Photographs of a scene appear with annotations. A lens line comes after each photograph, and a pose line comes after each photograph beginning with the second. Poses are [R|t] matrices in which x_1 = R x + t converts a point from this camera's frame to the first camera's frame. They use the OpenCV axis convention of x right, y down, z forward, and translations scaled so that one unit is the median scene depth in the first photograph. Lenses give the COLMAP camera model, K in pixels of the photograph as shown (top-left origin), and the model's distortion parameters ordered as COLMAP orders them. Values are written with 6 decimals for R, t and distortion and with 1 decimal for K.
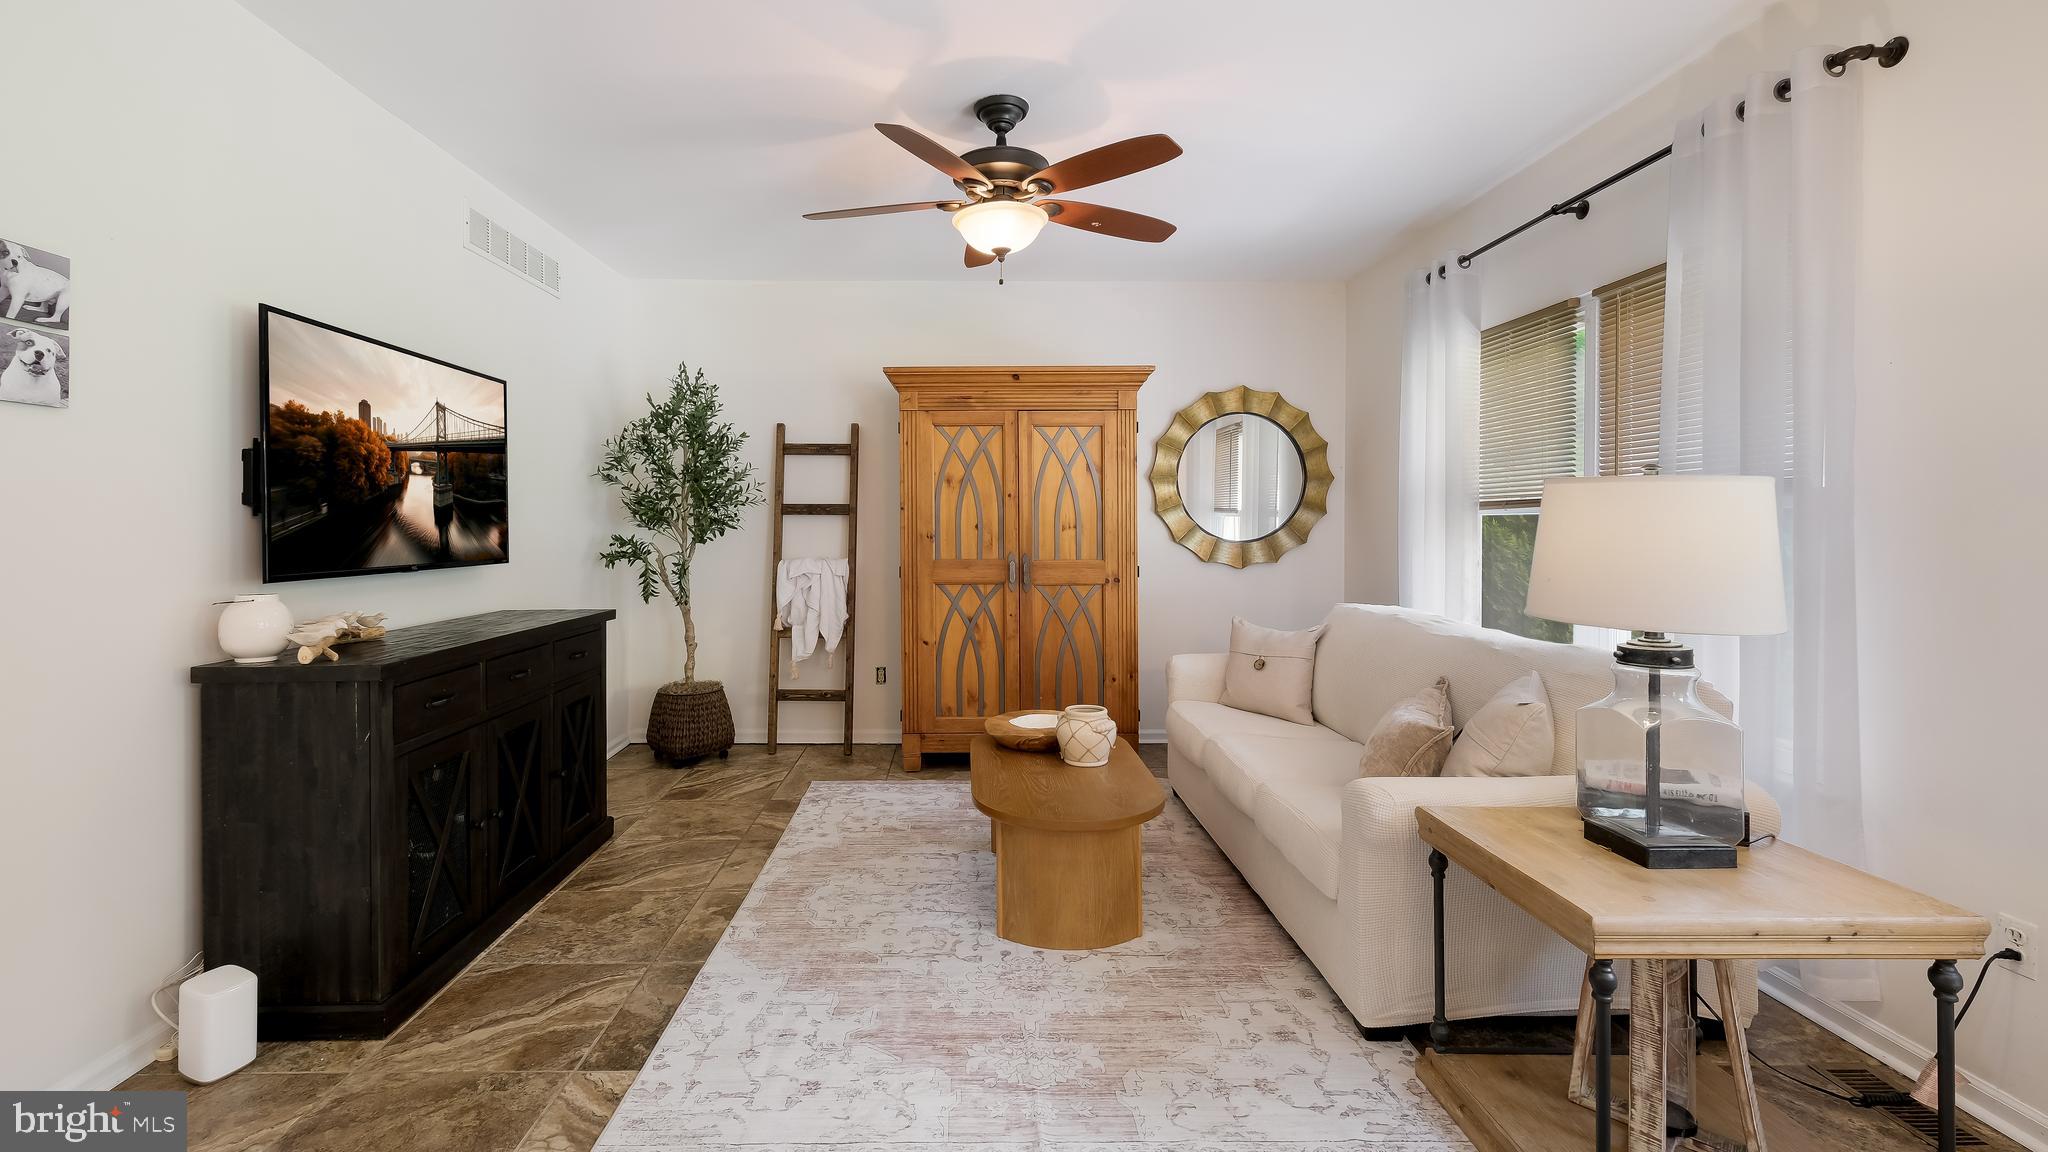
lens RADIAL K [[895.7, 0, 976.4], [0, 895.7, 537.0], [0, 0, 1]] dist [0.001337, -0.000002]
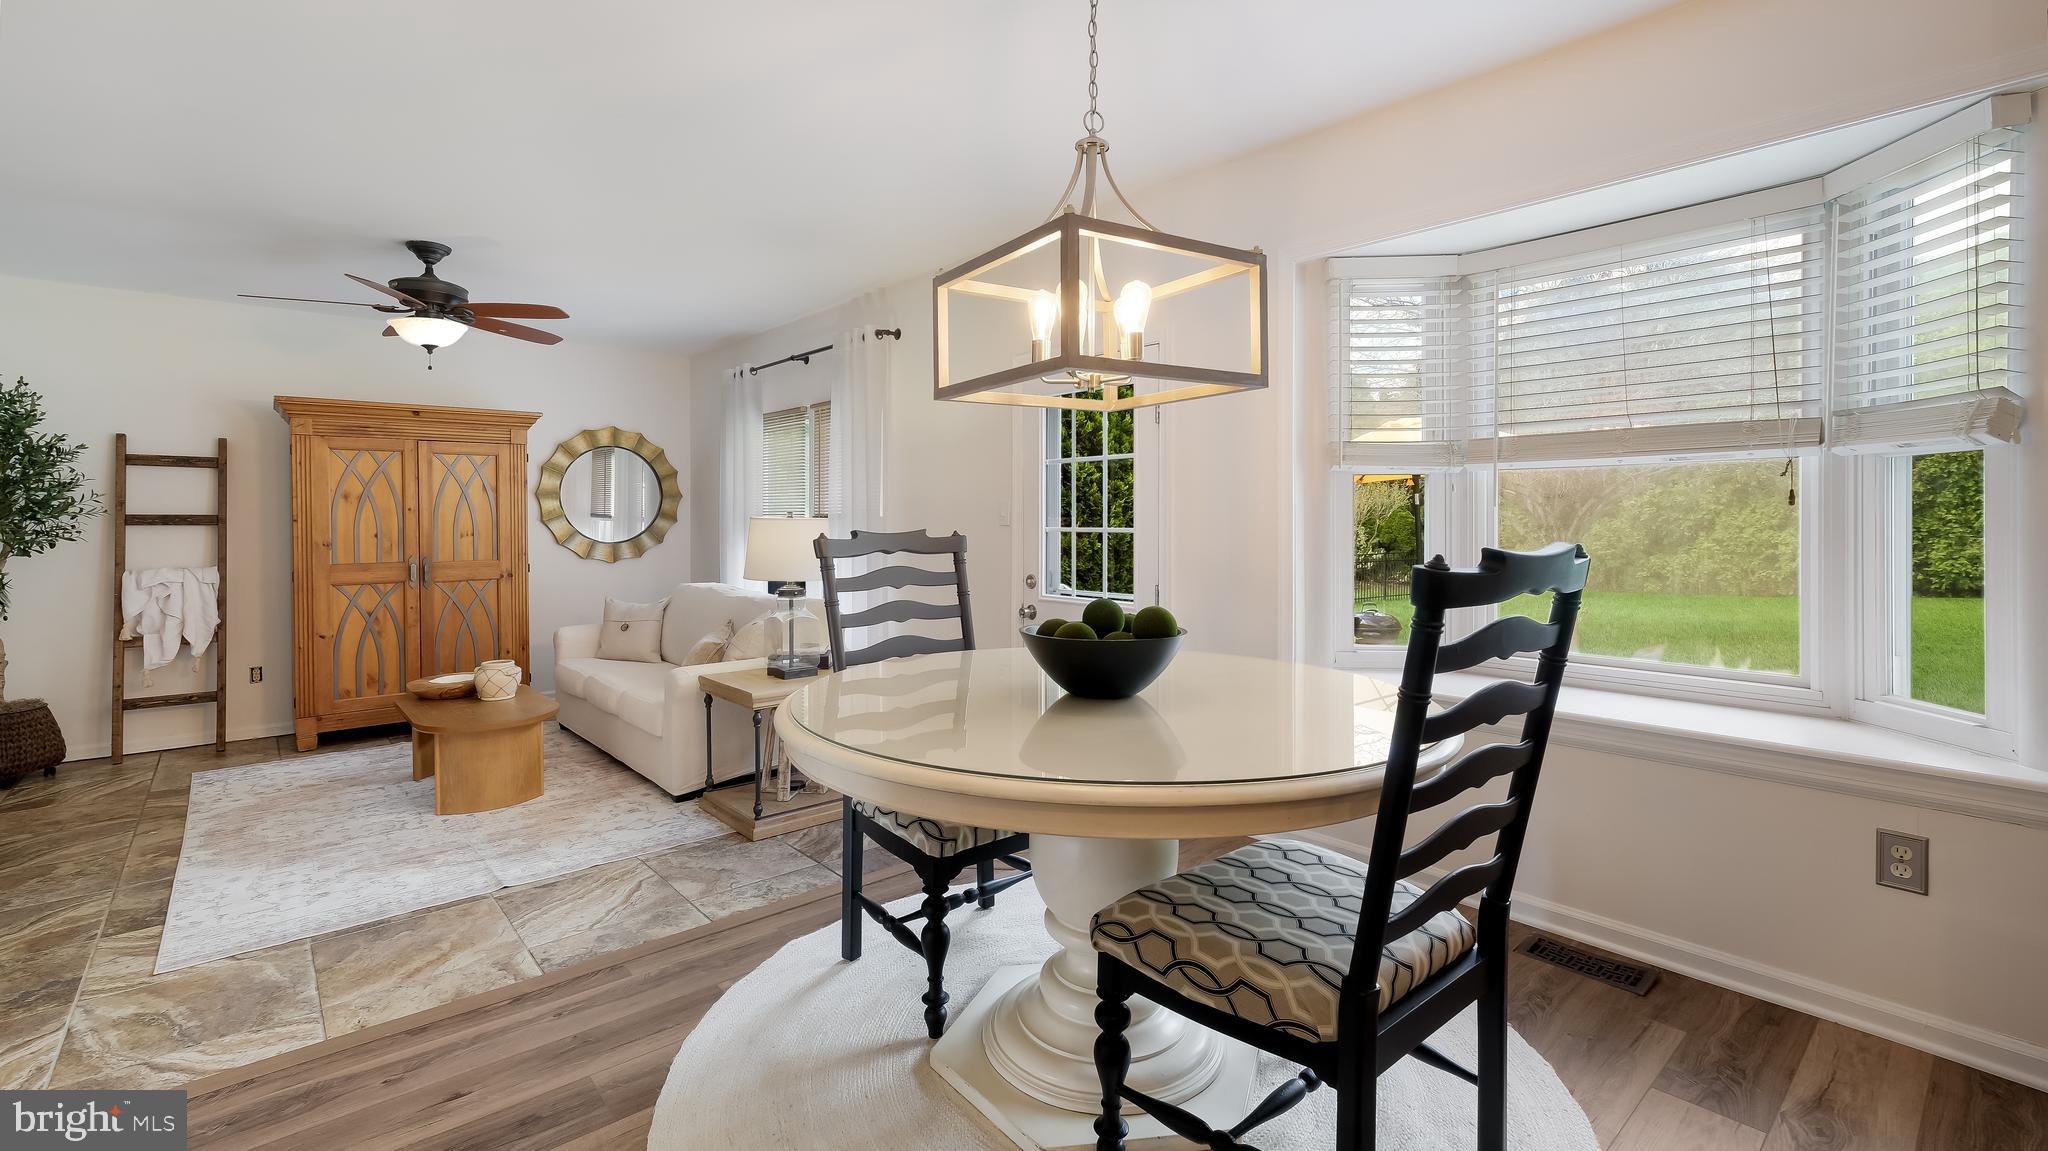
lens RADIAL K [[886.5, 0, 1023.9], [0, 886.5, 522.2], [0, 0, 1]] dist [0.002536, 0.000655]
pose [[0.756469, -0.004943, 0.654011, -0.121143], [0.011604, 0.999915, -0.005865, -0.012203], [-0.653927, 0.012026, 0.756462, -0.460158]]
